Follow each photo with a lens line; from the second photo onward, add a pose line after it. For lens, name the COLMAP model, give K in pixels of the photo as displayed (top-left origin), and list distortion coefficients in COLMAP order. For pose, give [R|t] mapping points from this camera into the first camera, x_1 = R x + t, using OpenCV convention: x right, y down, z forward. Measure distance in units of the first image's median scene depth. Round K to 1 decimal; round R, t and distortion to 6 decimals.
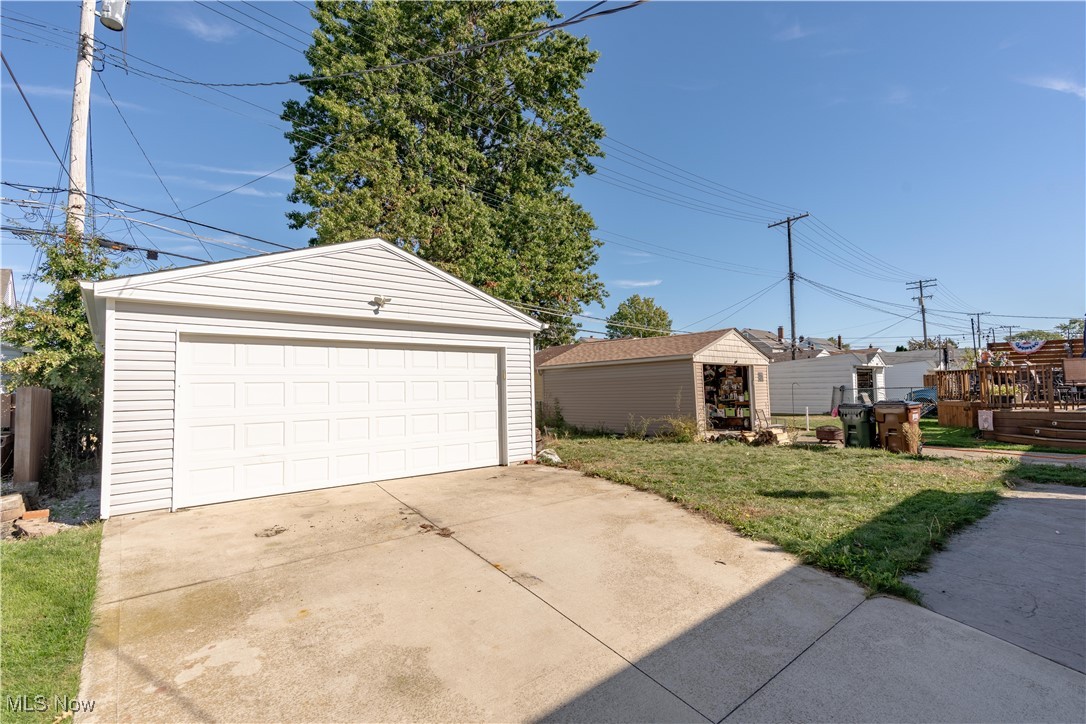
lens RADIAL K [[510.2, 0, 543.0], [0, 510.2, 362.0], [0, 0, 1]] dist [-0.000133, -0.000101]
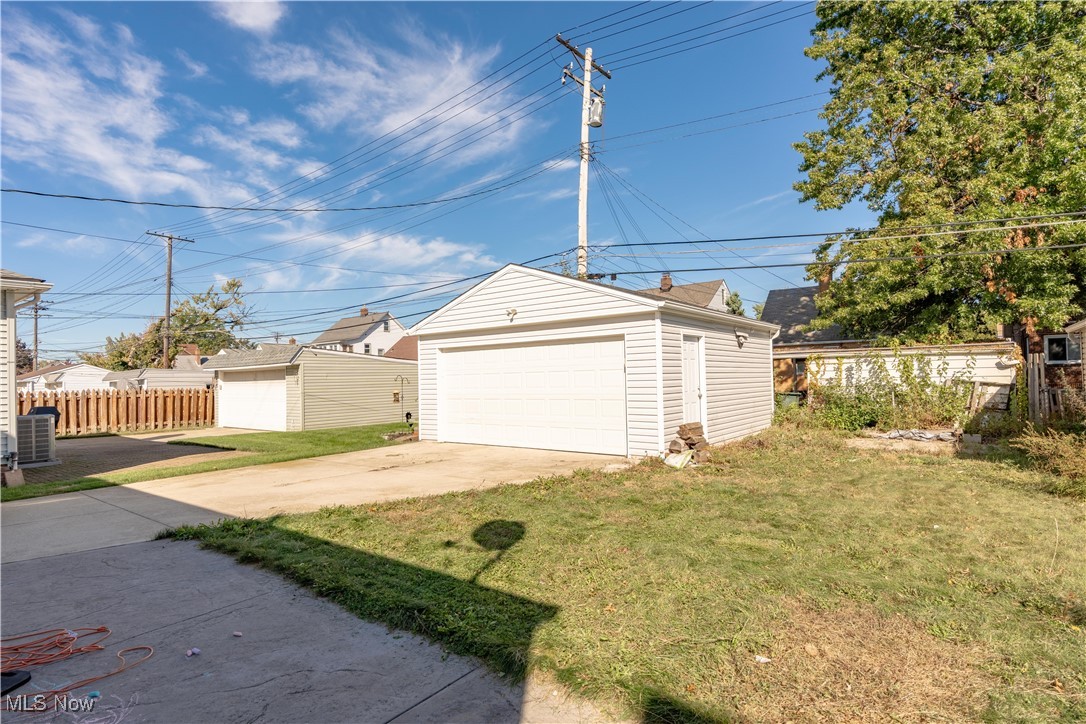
lens RADIAL K [[558.1, 0, 543.0], [0, 558.1, 362.0], [0, 0, 1]] dist [-0.000659, 0.000046]
pose [[0.189166, -0.013404, -0.981854, 0.932503], [0.071066, 0.997472, 0.000075, 0.012912], [0.979370, -0.069791, 0.189640, 0.667606]]
